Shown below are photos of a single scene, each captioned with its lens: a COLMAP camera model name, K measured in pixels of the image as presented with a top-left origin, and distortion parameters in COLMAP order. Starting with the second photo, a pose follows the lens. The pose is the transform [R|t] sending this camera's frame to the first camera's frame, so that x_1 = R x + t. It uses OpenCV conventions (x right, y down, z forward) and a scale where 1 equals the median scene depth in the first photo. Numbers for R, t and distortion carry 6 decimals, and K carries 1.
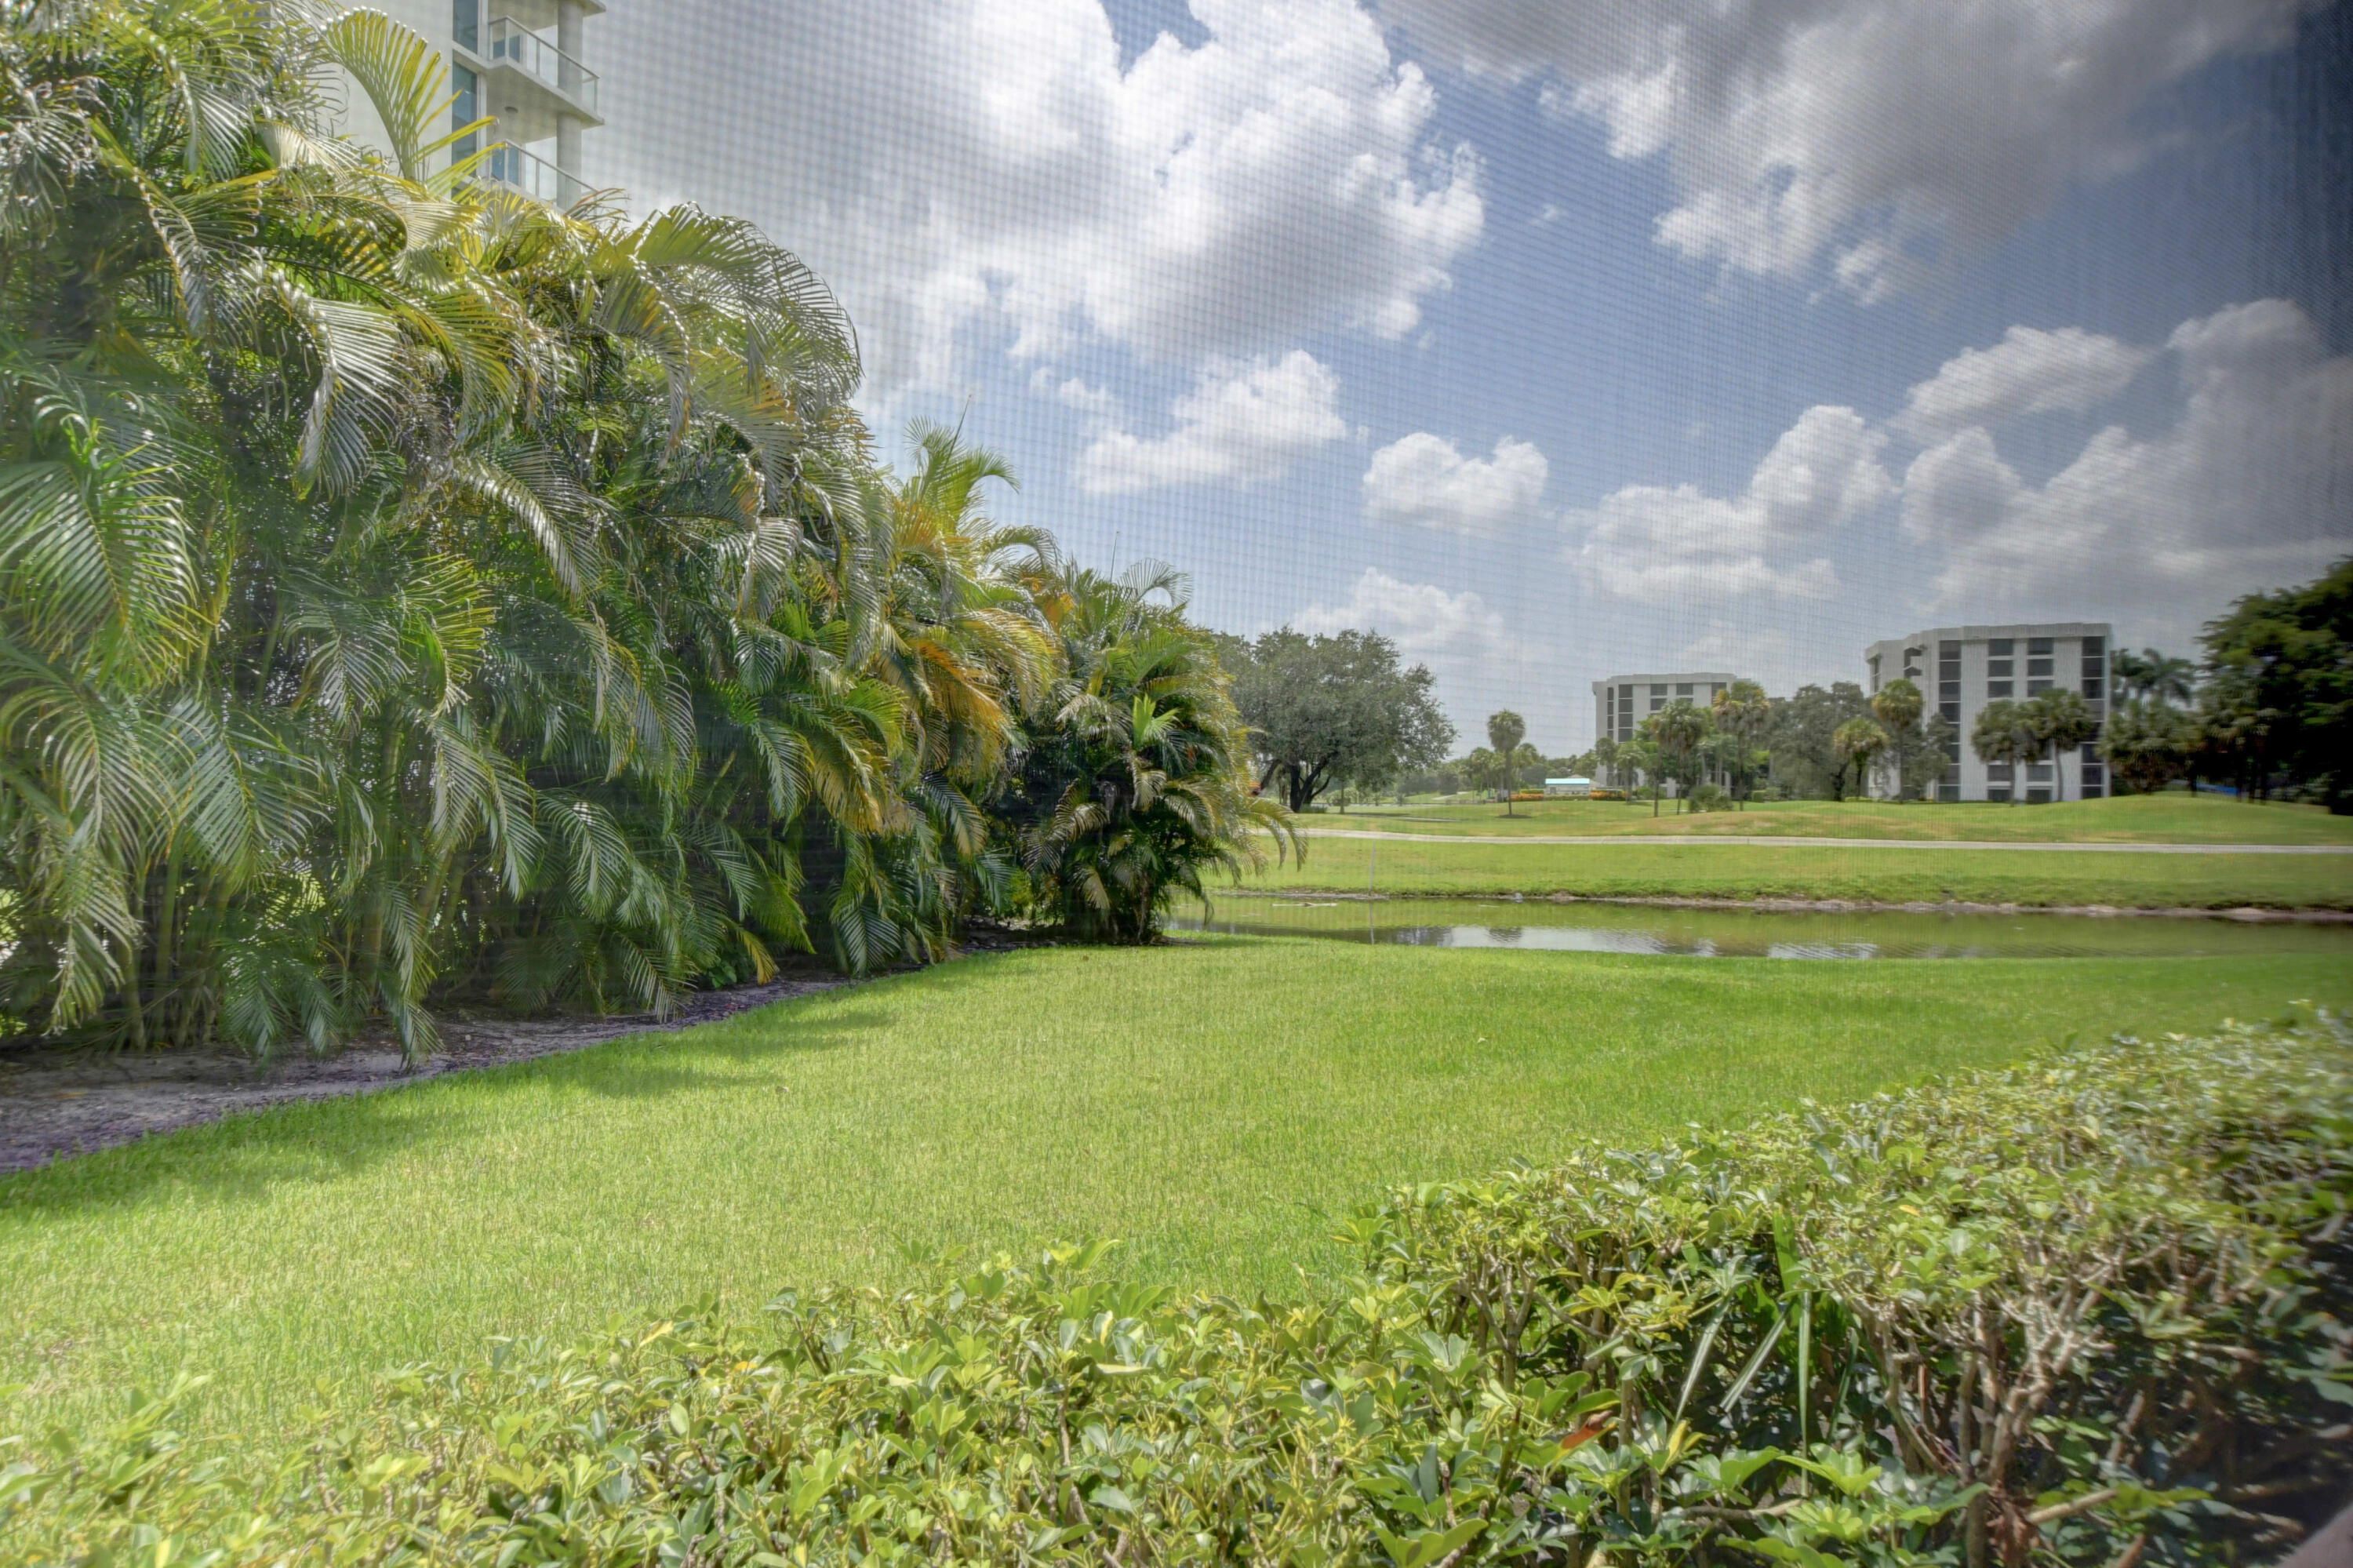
lens RADIAL K [[1345.6, 0, 1179.3], [0, 1345.6, 792.4], [0, 0, 1]] dist [0.012877, -0.007961]
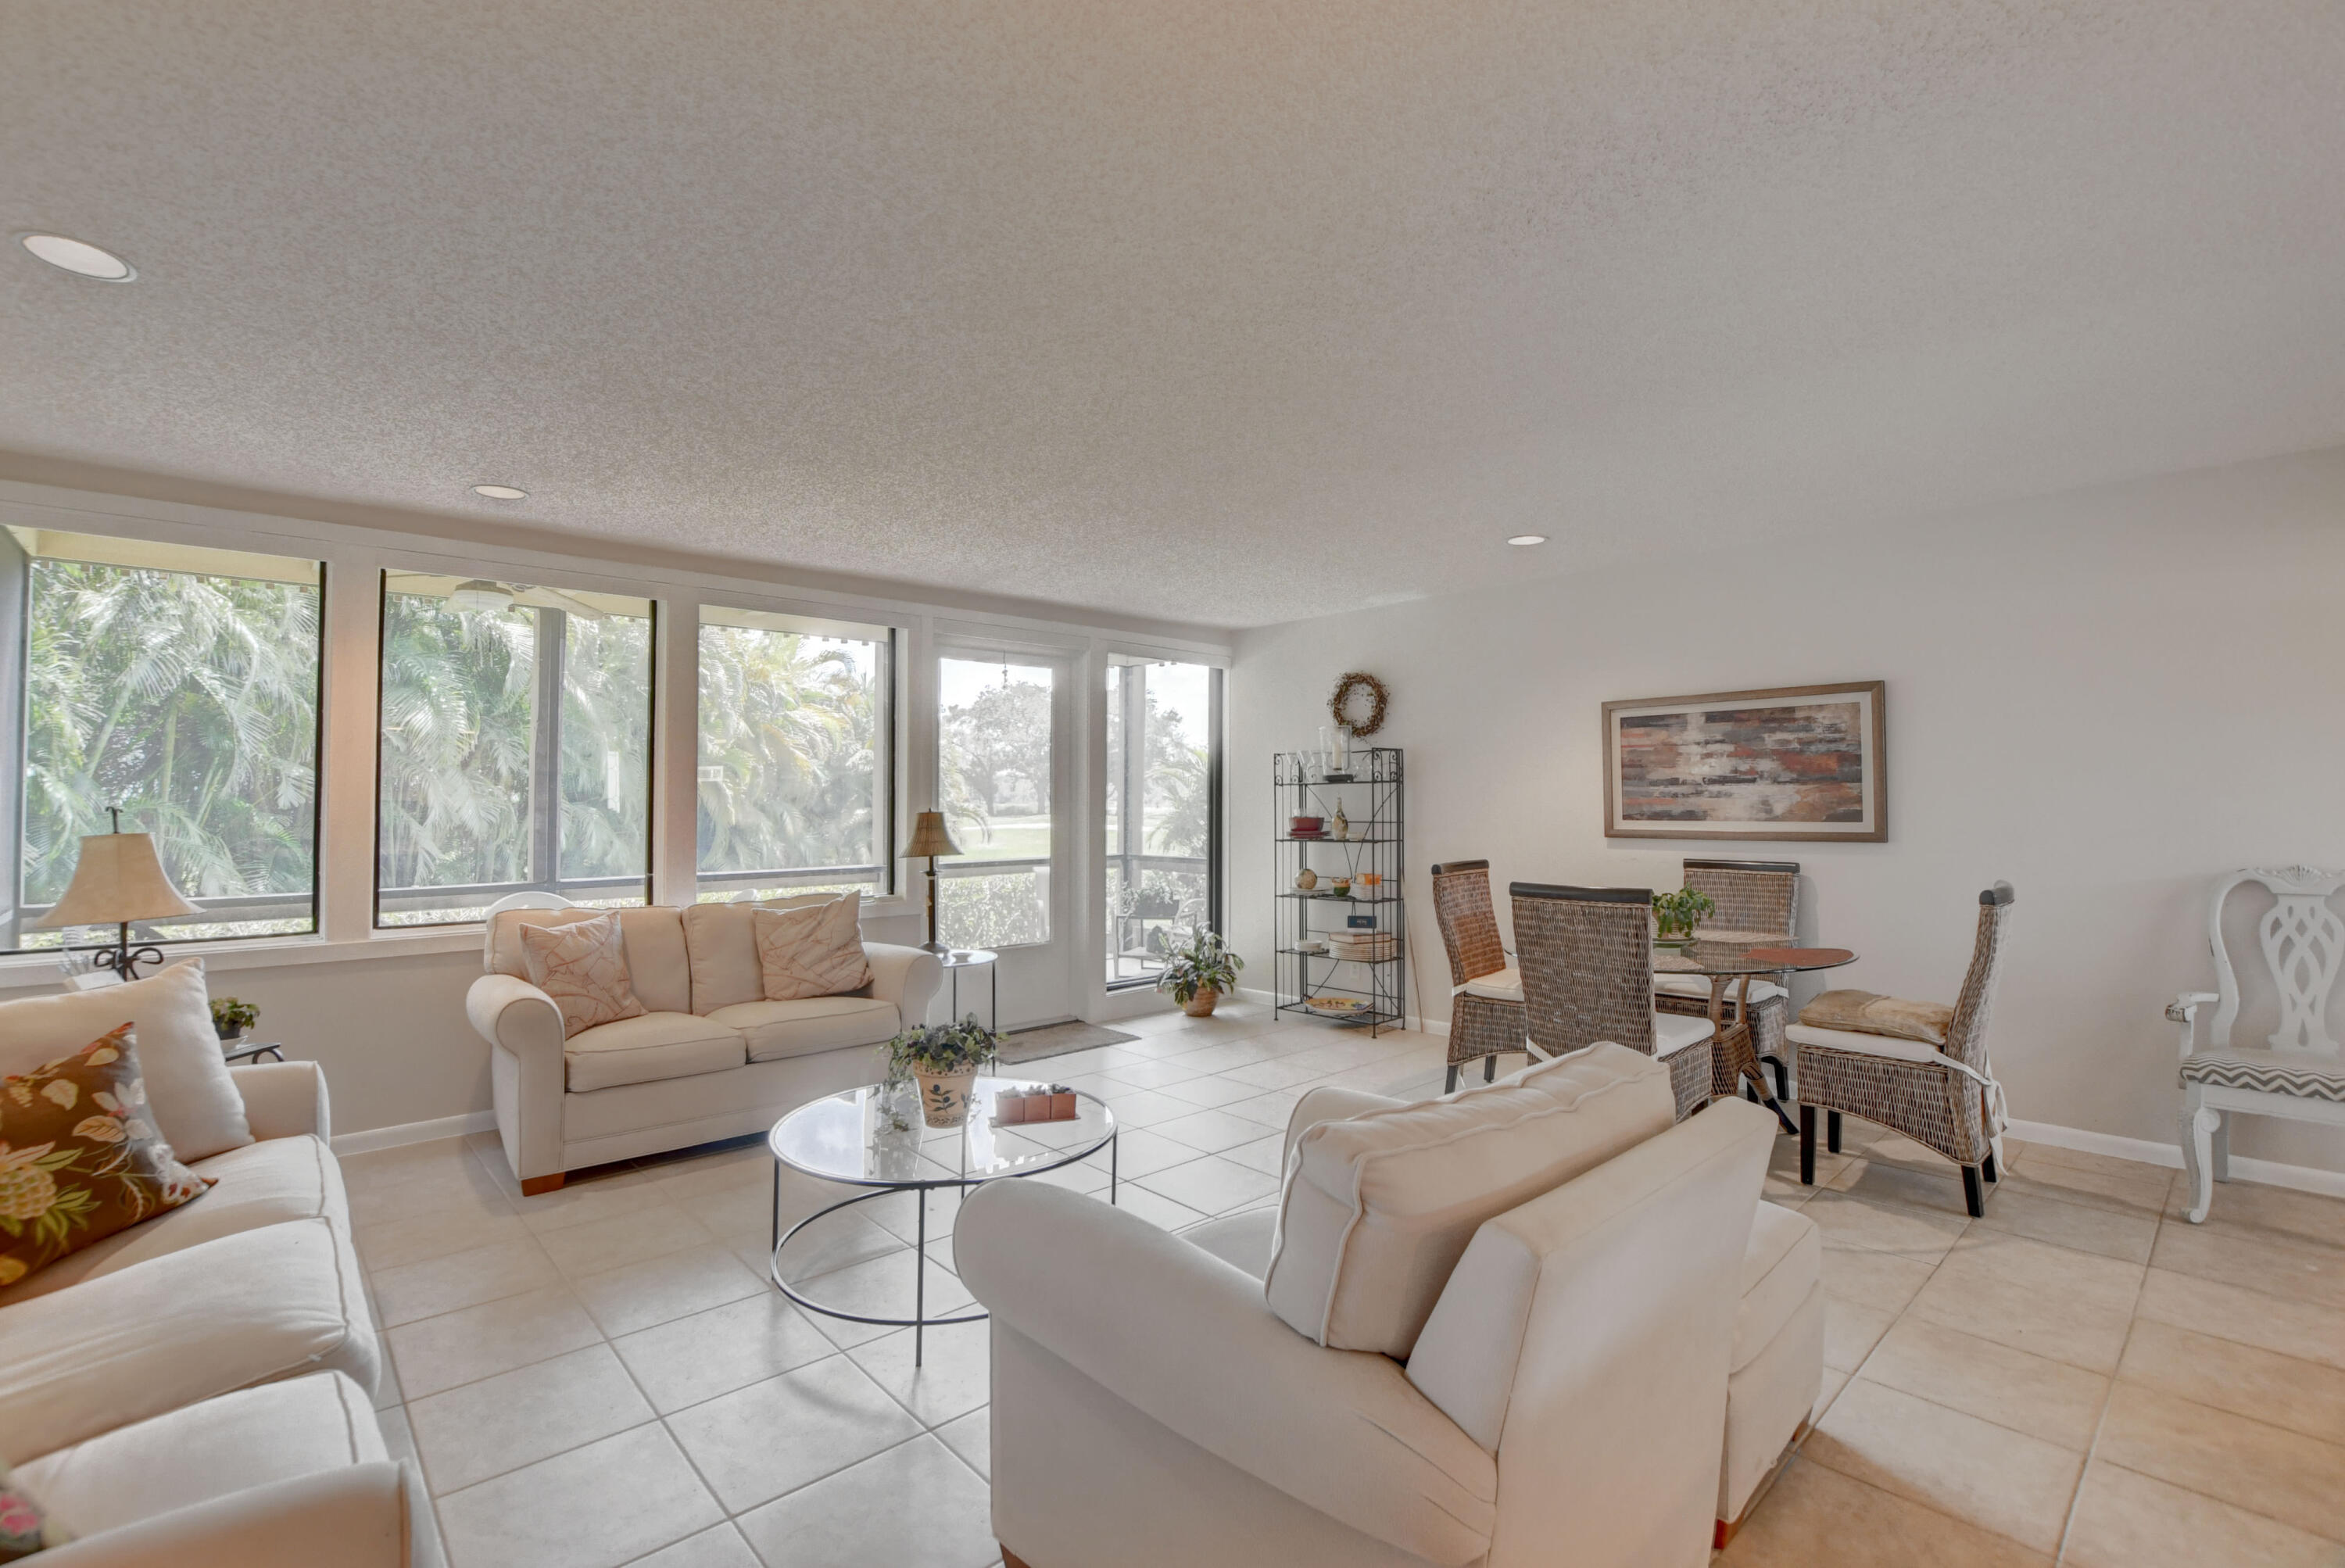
lens RADIAL K [[1022.3, 0, 1159.9], [0, 1022.3, 779.9], [0, 0, 1]] dist [-0.018508, 0.000363]
pose [[0.991219, 0.004616, 0.132149, 0.152594], [-0.002487, 0.999864, -0.016274, -0.009078], [-0.132206, 0.015803, 0.991096, -0.450905]]
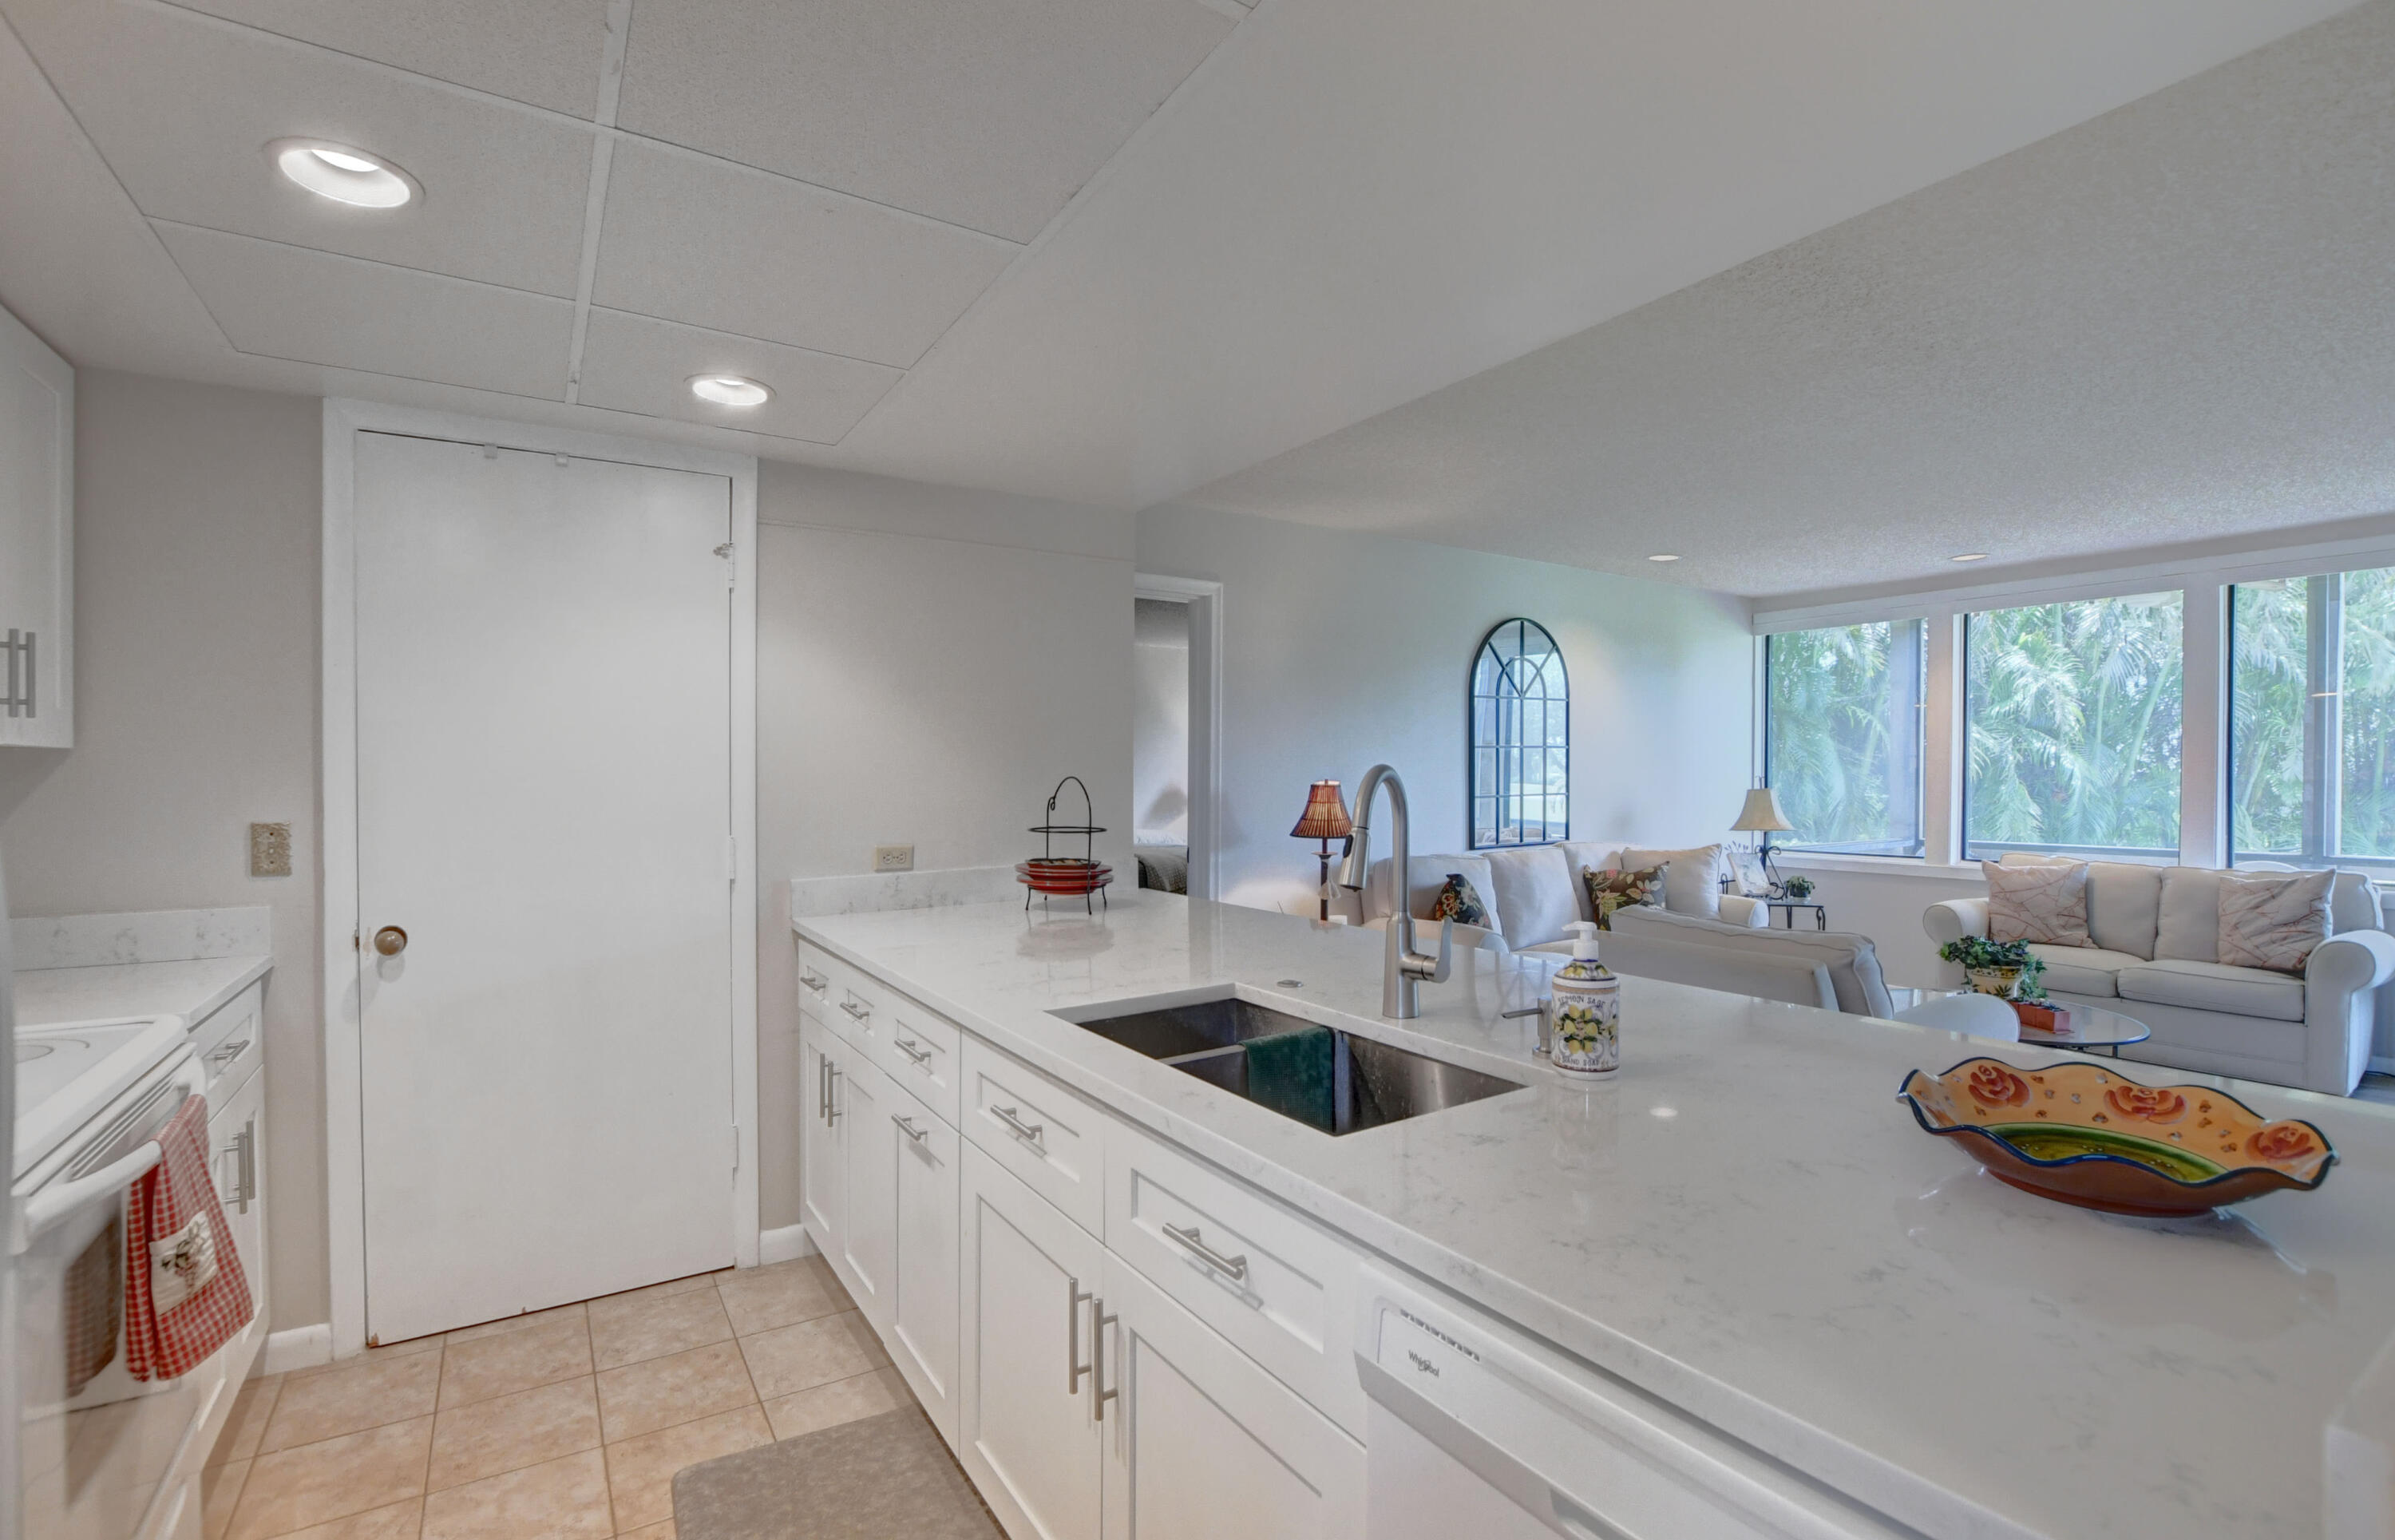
lens RADIAL K [[1158.2, 0, 1217.5], [0, 1158.2, 779.7], [0, 0, 1]] dist [-0.014588, 0.000327]
pose [[0.019914, 0.012132, -0.999728, 0.386953], [0.004438, 0.999915, 0.012223, -0.011241], [0.999792, -0.004681, 0.019858, -0.455629]]
